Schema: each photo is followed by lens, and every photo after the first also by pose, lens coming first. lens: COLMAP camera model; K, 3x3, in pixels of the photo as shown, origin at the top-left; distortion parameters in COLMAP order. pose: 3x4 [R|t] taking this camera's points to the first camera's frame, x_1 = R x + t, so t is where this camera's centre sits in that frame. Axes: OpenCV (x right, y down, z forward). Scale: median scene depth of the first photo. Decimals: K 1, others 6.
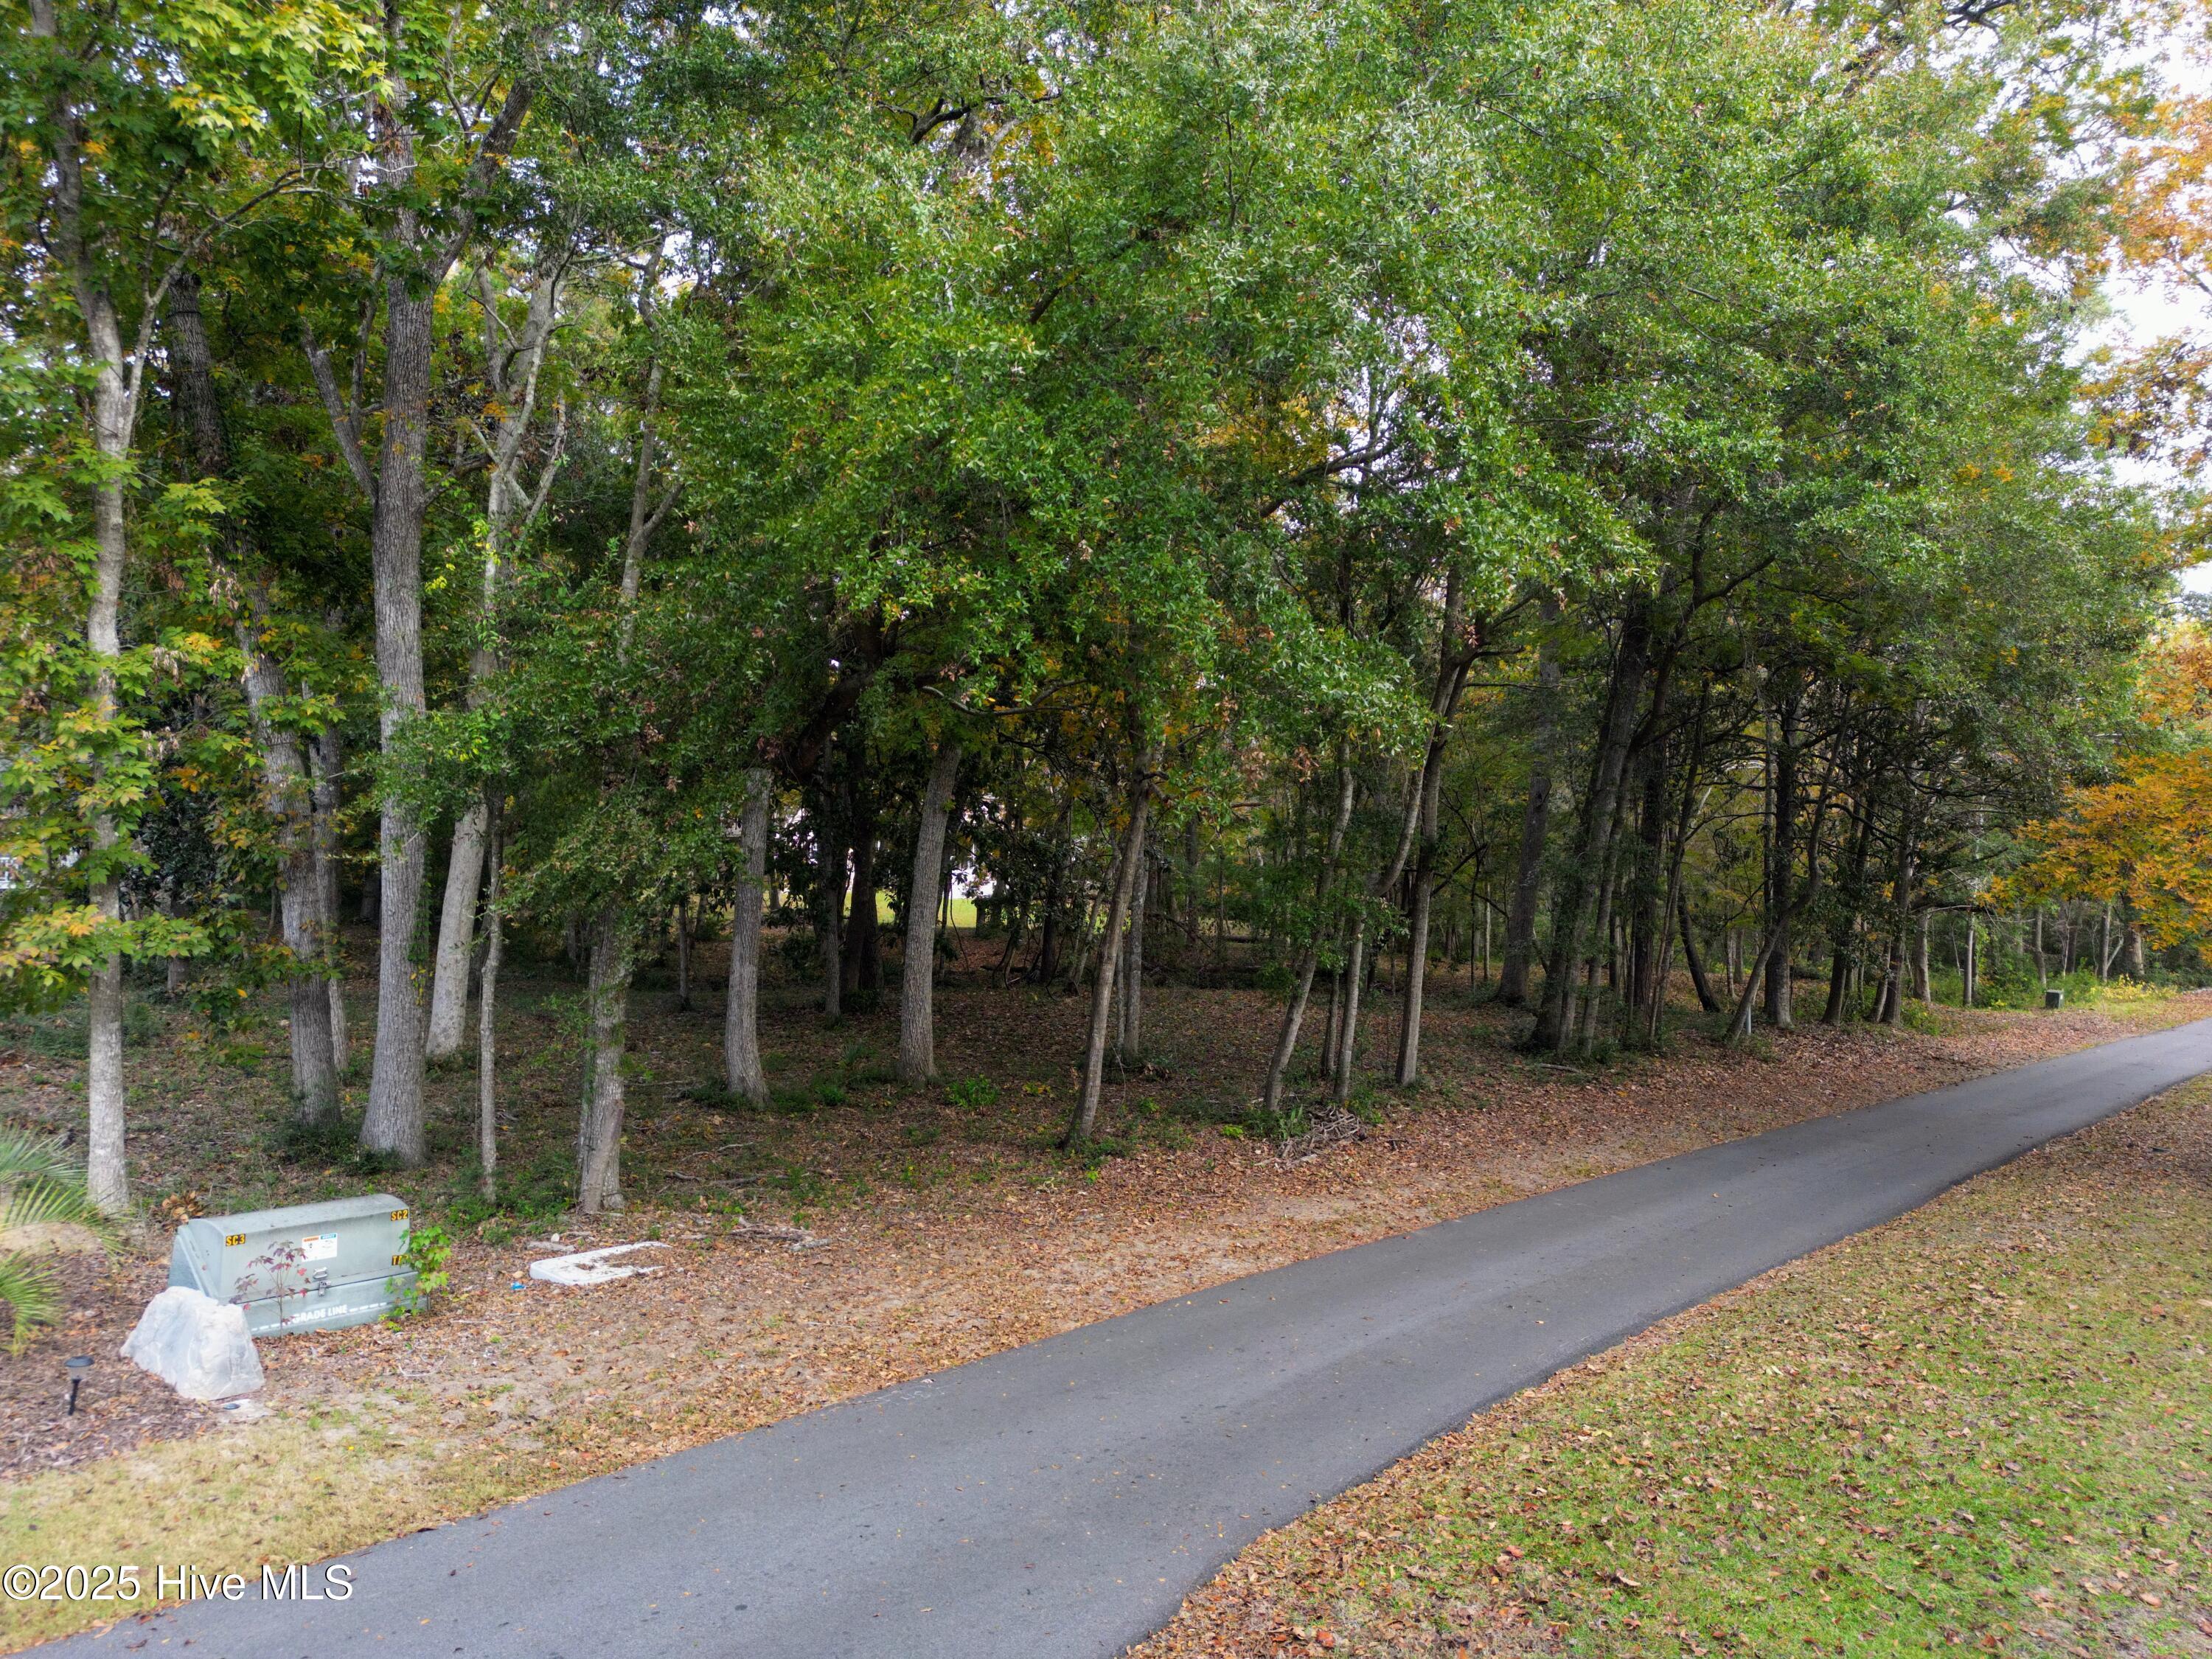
lens RADIAL K [[1596.5, 0, 1220.3], [0, 1596.5, 880.2], [0, 0, 1]] dist [0.088569, -0.059167]
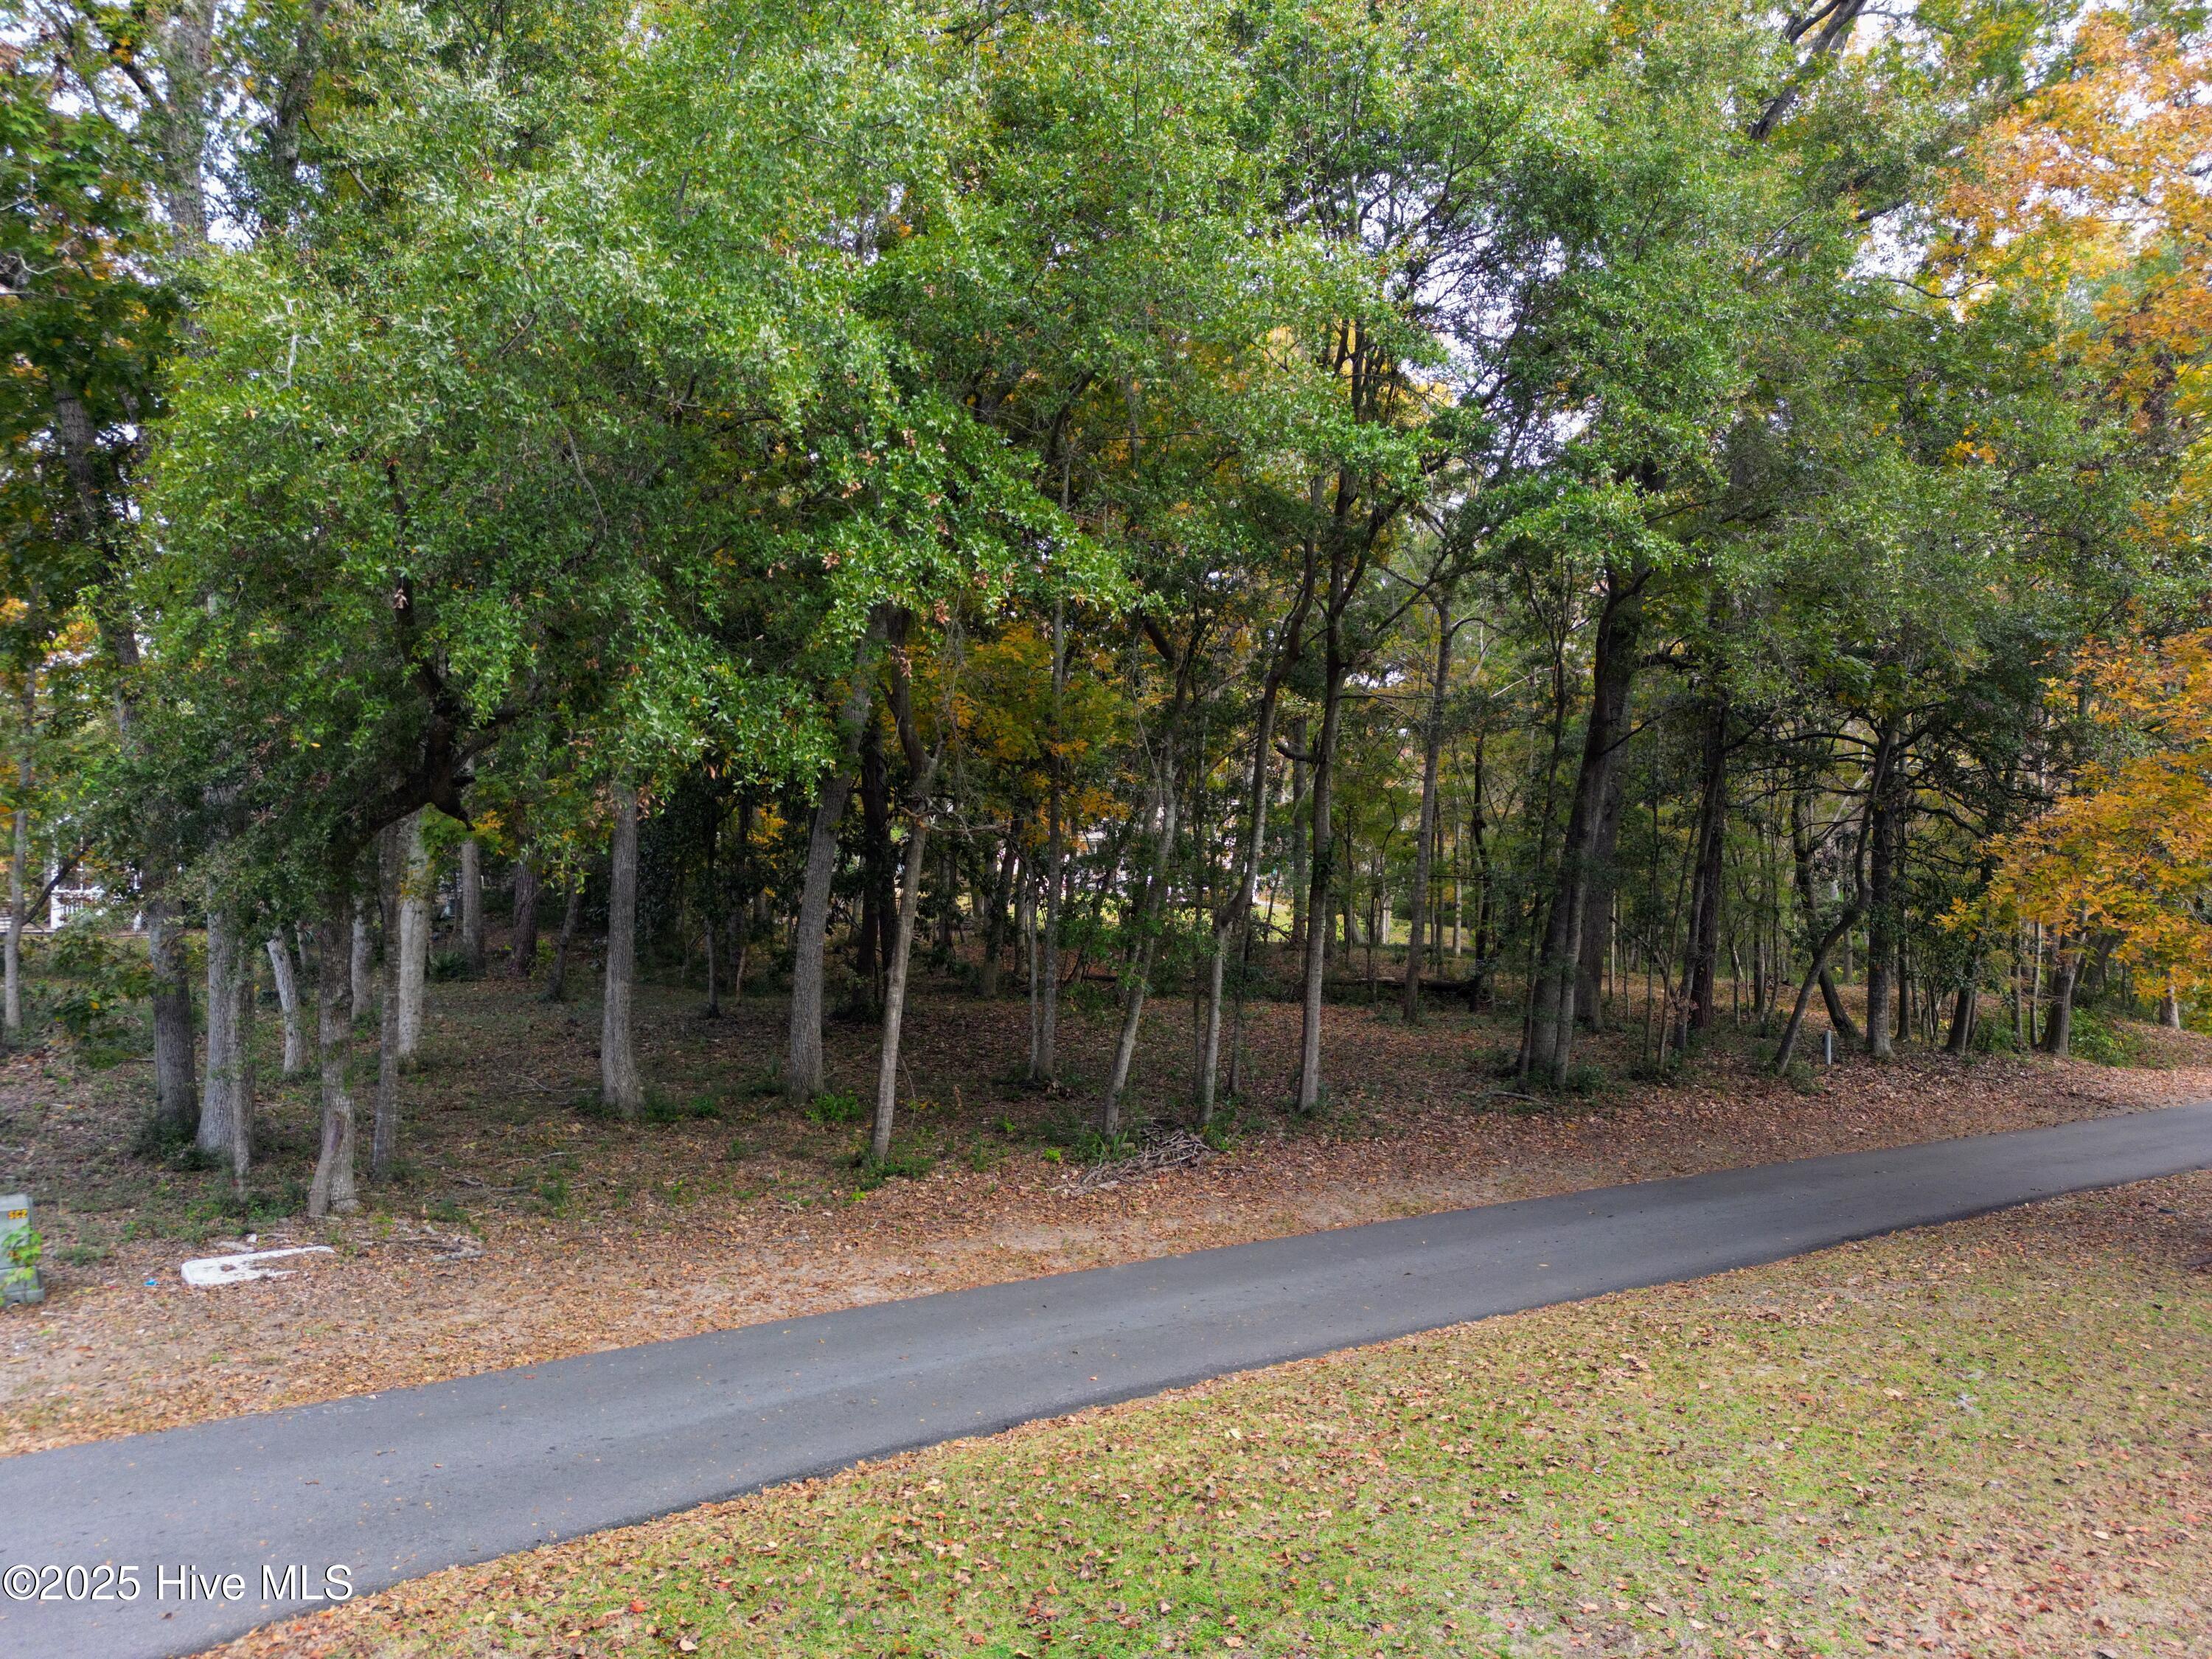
lens RADIAL K [[1596.5, 0, 1220.3], [0, 1596.5, 880.2], [0, 0, 1]] dist [0.088569, -0.059167]
pose [[0.975328, -0.001502, -0.220756, 0.331580], [0.001708, 0.999998, 0.000743, -0.015498], [0.220755, -0.001101, 0.975329, 0.042853]]
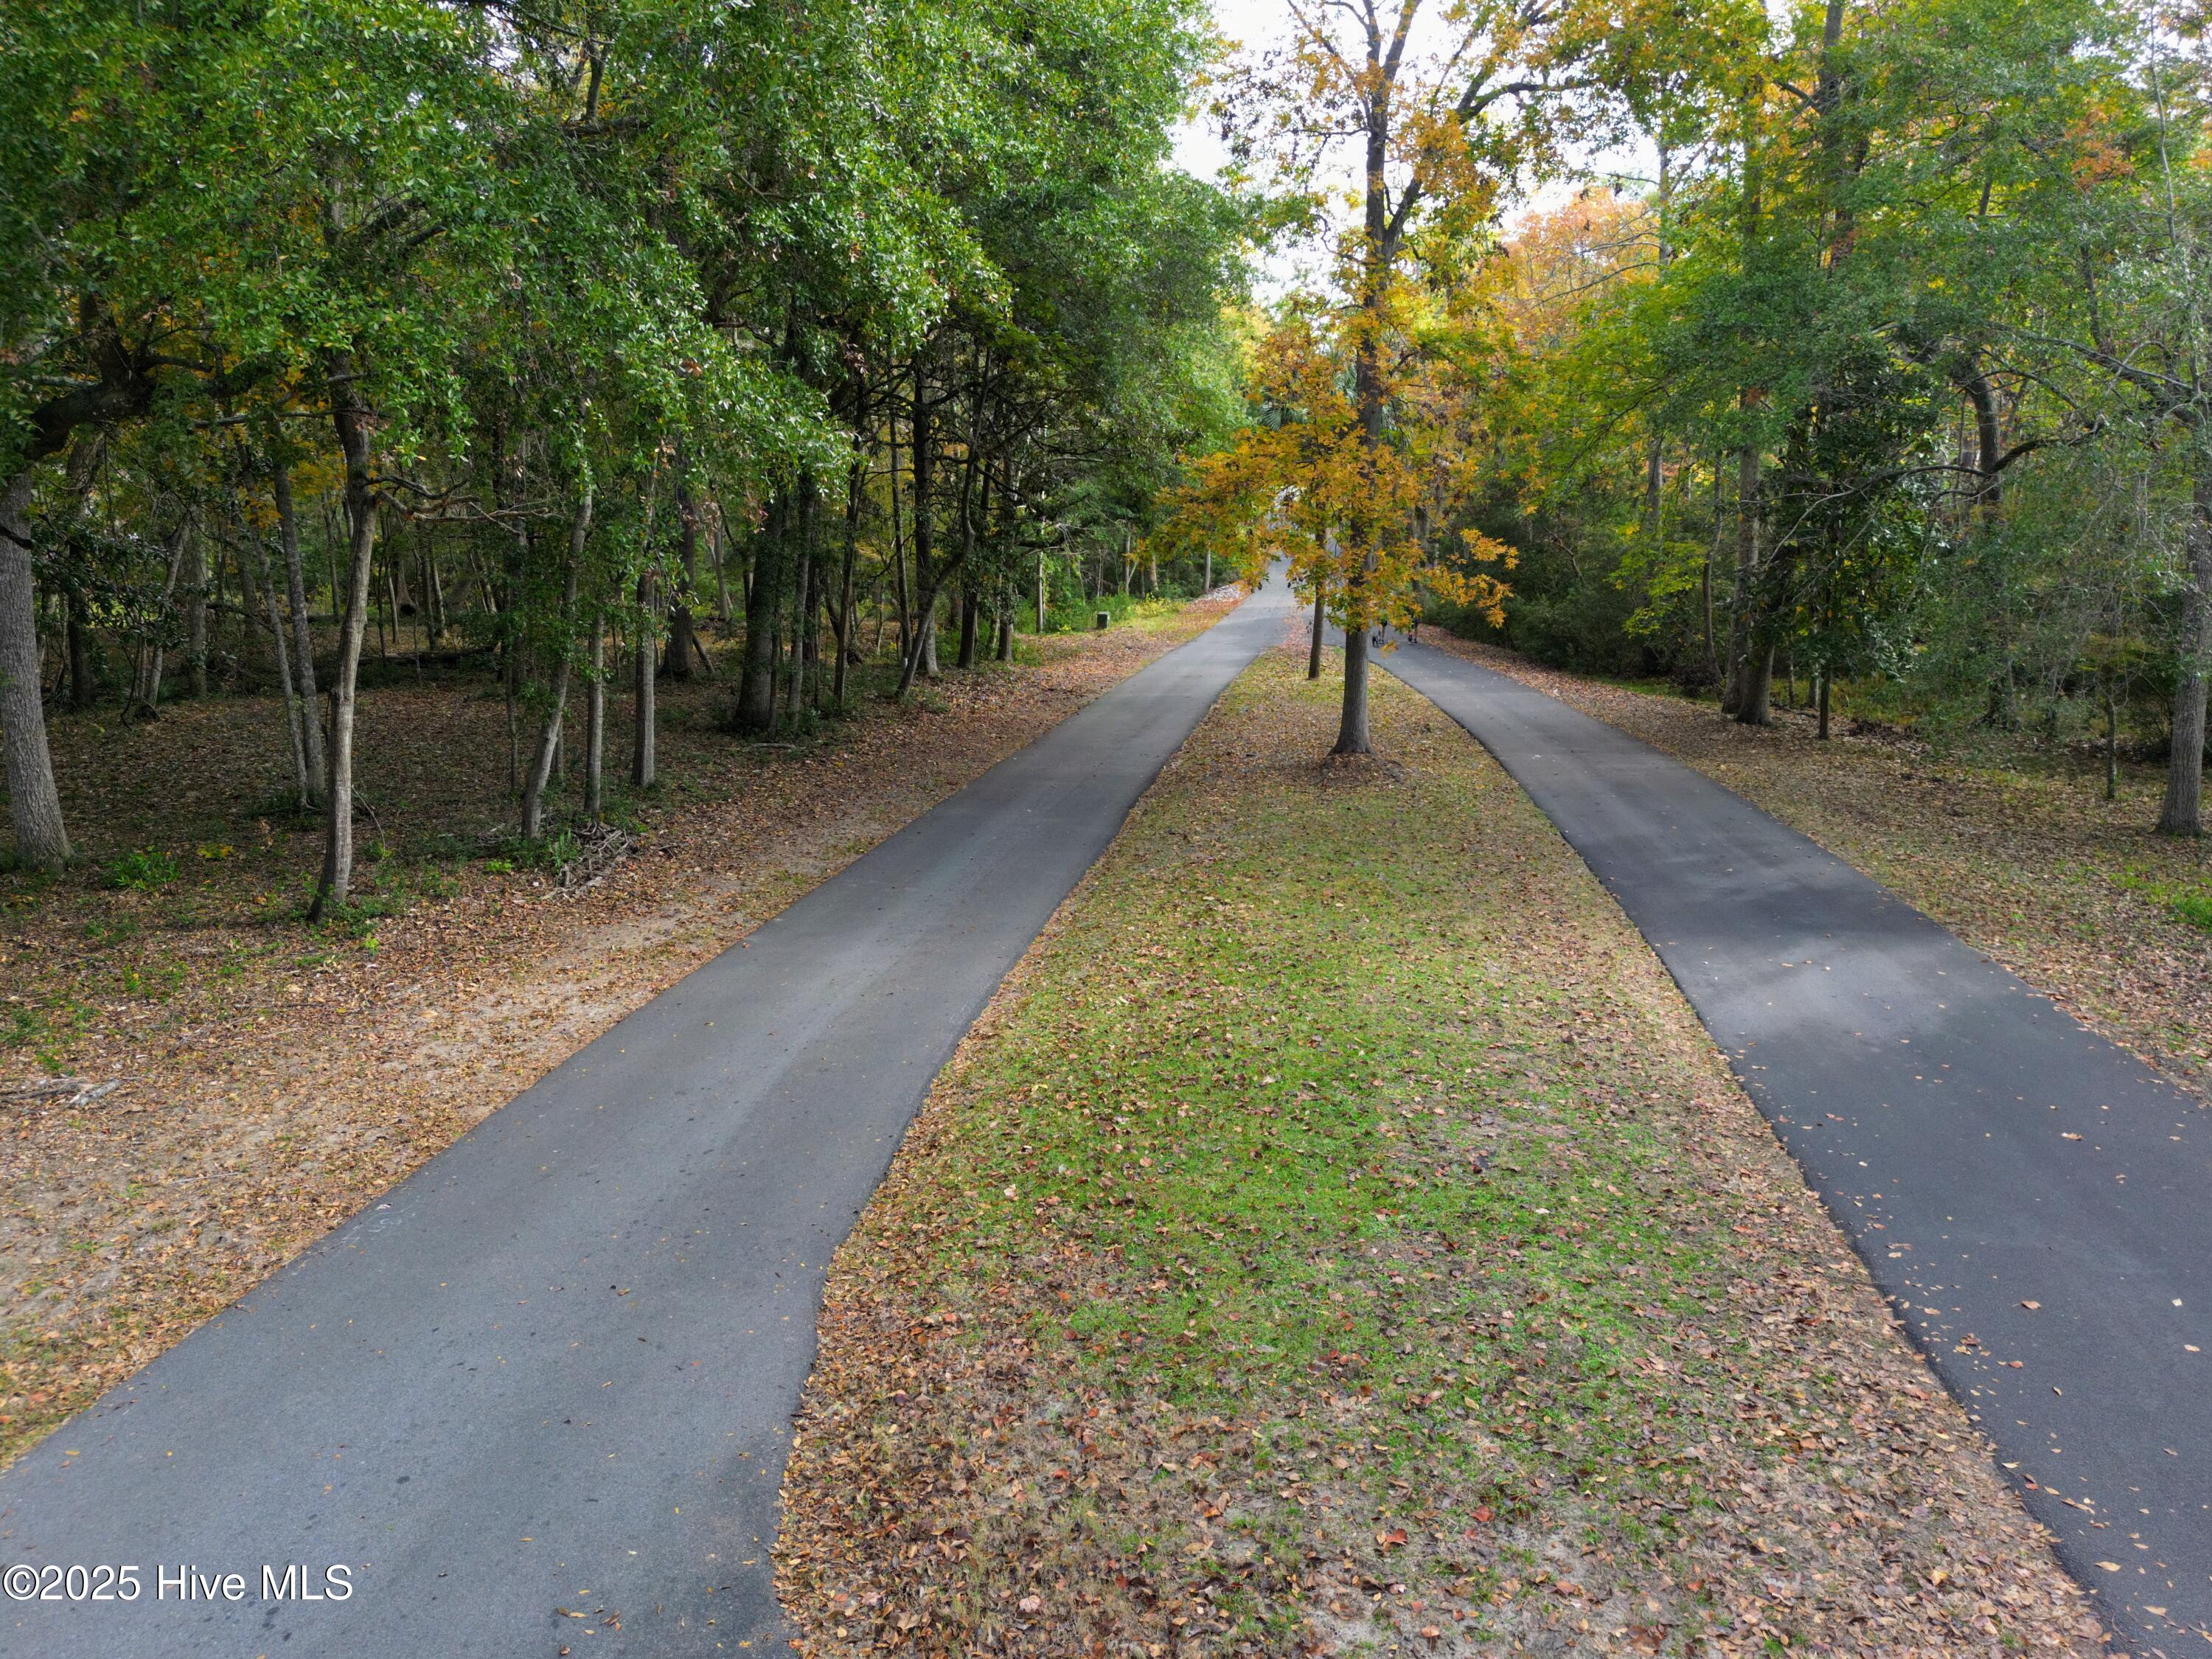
lens RADIAL K [[1596.5, 0, 1220.3], [0, 1596.5, 880.2], [0, 0, 1]] dist [0.088569, -0.059167]
pose [[0.830237, -0.159214, 0.534188, -0.147352], [0.032219, 0.970445, 0.239164, -0.045634], [-0.556478, -0.181352, 0.810829, 0.007559]]
